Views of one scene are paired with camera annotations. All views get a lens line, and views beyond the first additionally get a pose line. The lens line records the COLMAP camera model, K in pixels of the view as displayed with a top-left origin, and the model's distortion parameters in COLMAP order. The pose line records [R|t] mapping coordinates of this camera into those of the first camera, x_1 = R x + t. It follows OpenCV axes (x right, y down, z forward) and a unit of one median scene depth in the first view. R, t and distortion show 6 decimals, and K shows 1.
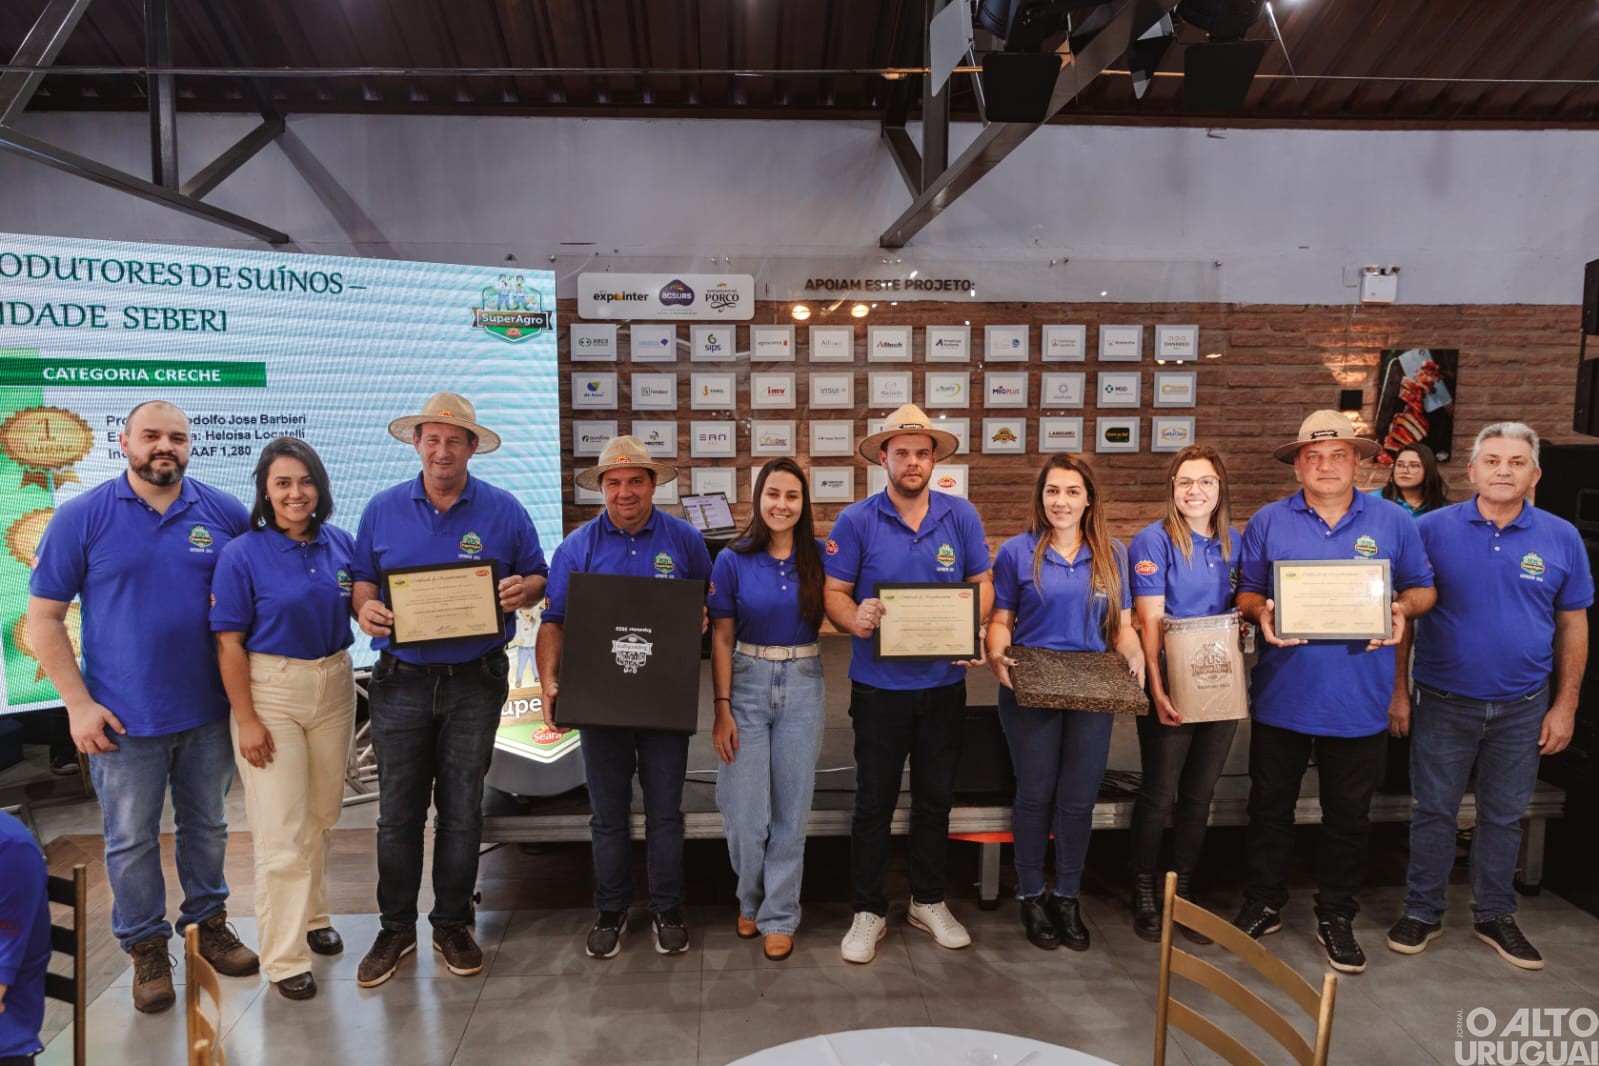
lens RADIAL K [[1146.0, 0, 795.5], [0, 1146.0, 536.4], [0, 0, 1]] dist [-0.001430, 0.004910]
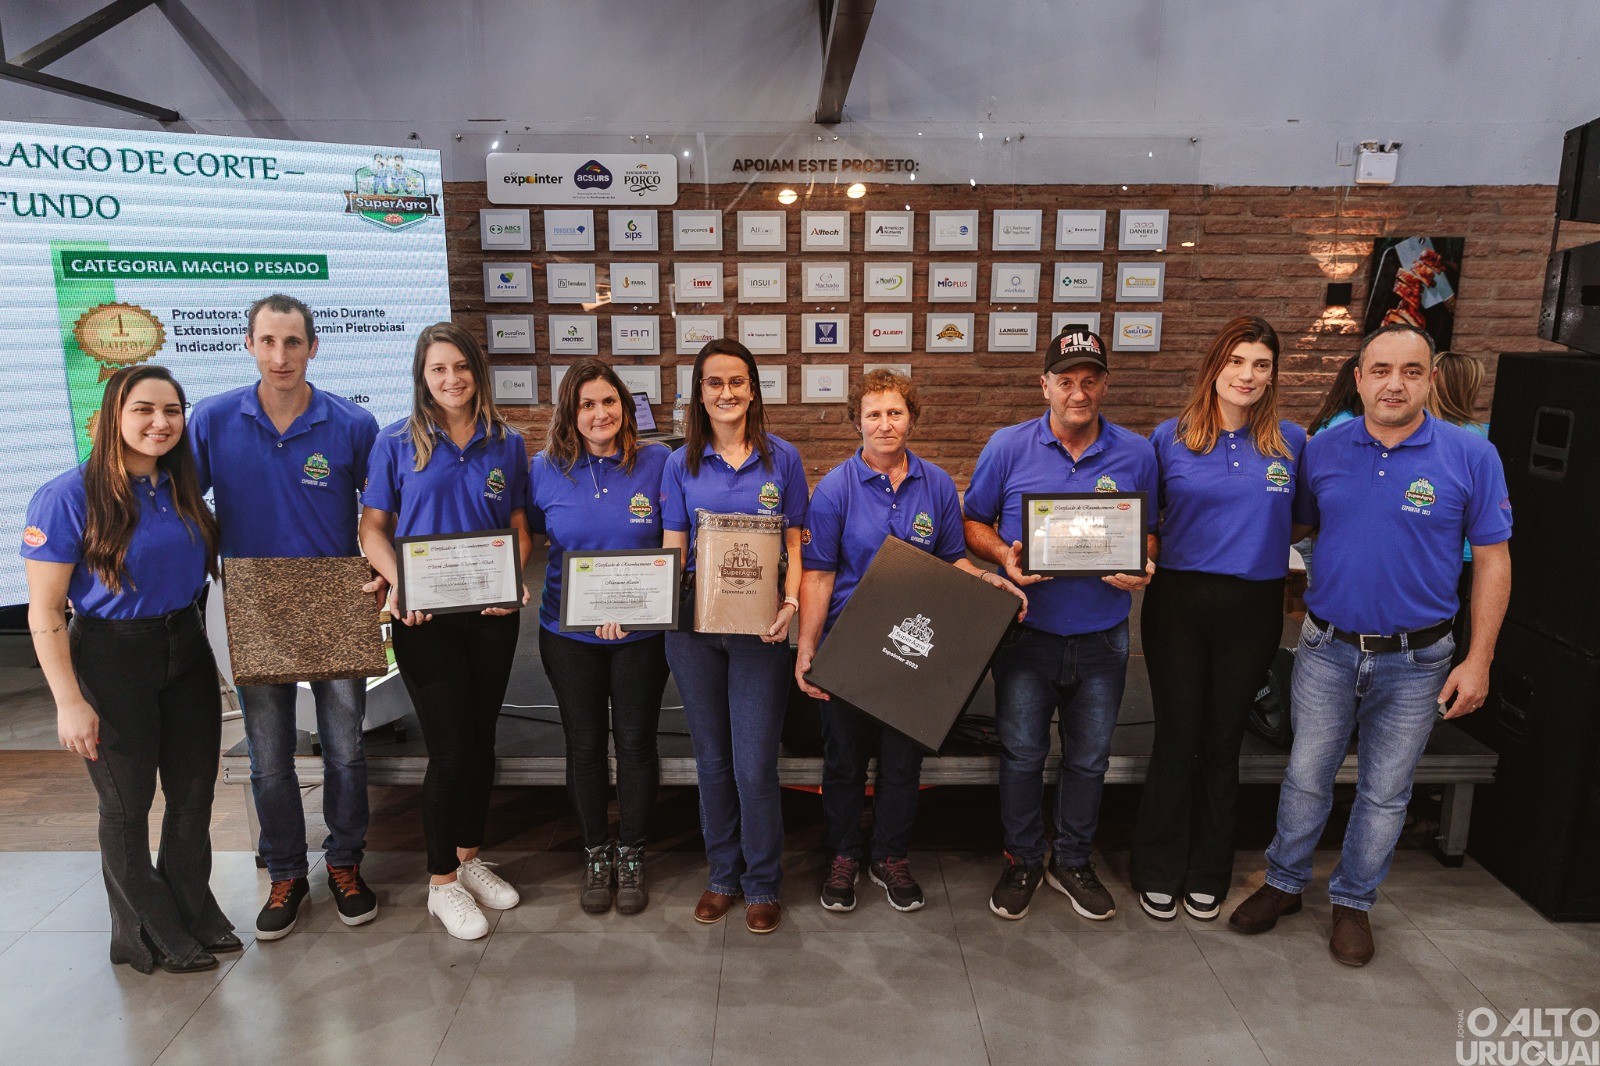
lens RADIAL K [[1146.7, 0, 797.1], [0, 1146.7, 538.2], [0, 0, 1]] dist [-0.001430, 0.004910]
pose [[0.998595, 0.013401, -0.051277, 0.109015], [-0.008581, 0.995620, 0.093097, -0.008182], [0.052300, -0.092526, 0.994336, 0.060996]]
